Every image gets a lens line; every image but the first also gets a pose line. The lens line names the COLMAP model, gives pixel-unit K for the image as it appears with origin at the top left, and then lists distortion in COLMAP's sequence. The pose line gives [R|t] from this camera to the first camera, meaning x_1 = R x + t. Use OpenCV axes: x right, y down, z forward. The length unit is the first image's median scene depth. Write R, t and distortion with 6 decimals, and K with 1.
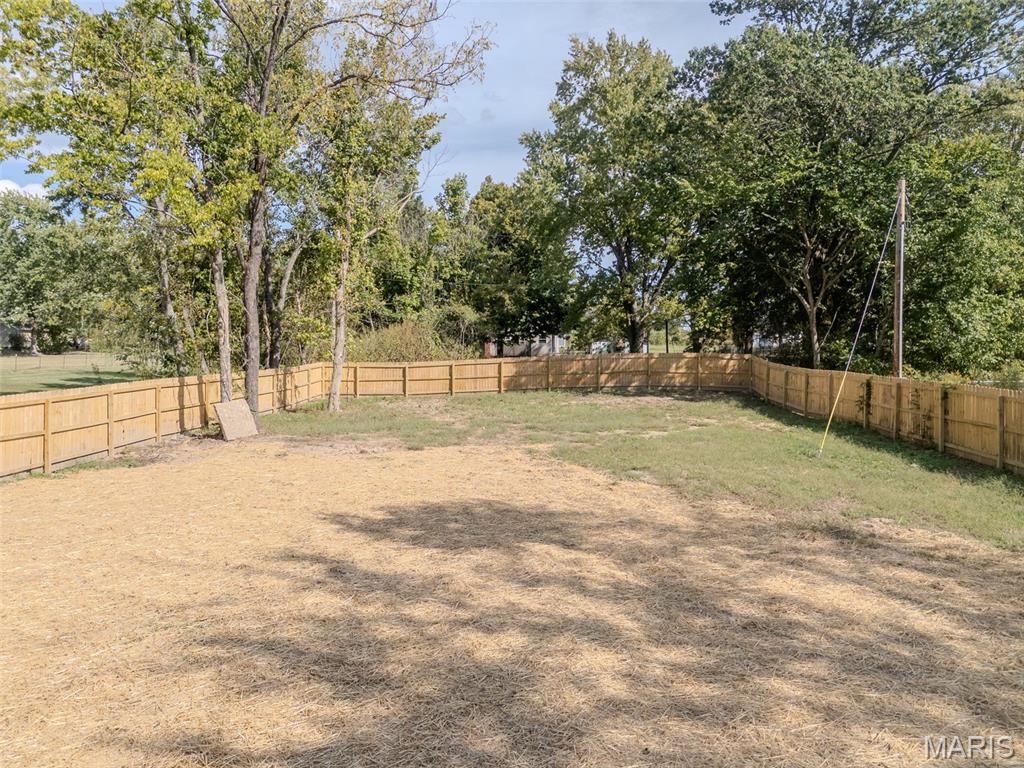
lens RADIAL K [[735.9, 0, 511.2], [0, 735.9, 383.5], [0, 0, 1]] dist [0.059356, -0.046861]
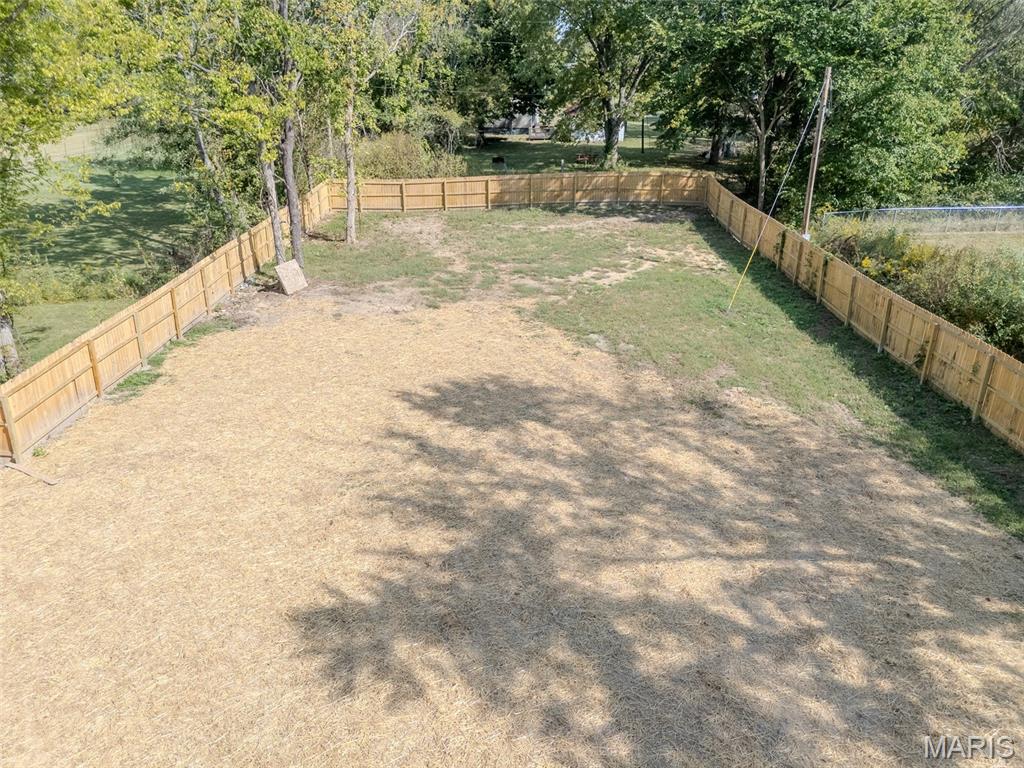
lens RADIAL K [[735.9, 0, 508.1], [0, 735.9, 380.0], [0, 0, 1]] dist [0.059356, -0.046861]
pose [[0.999593, -0.013413, 0.025191, -0.041154], [0.003946, 0.939150, 0.343484, -0.342739], [-0.028265, -0.343244, 0.938821, -0.435086]]
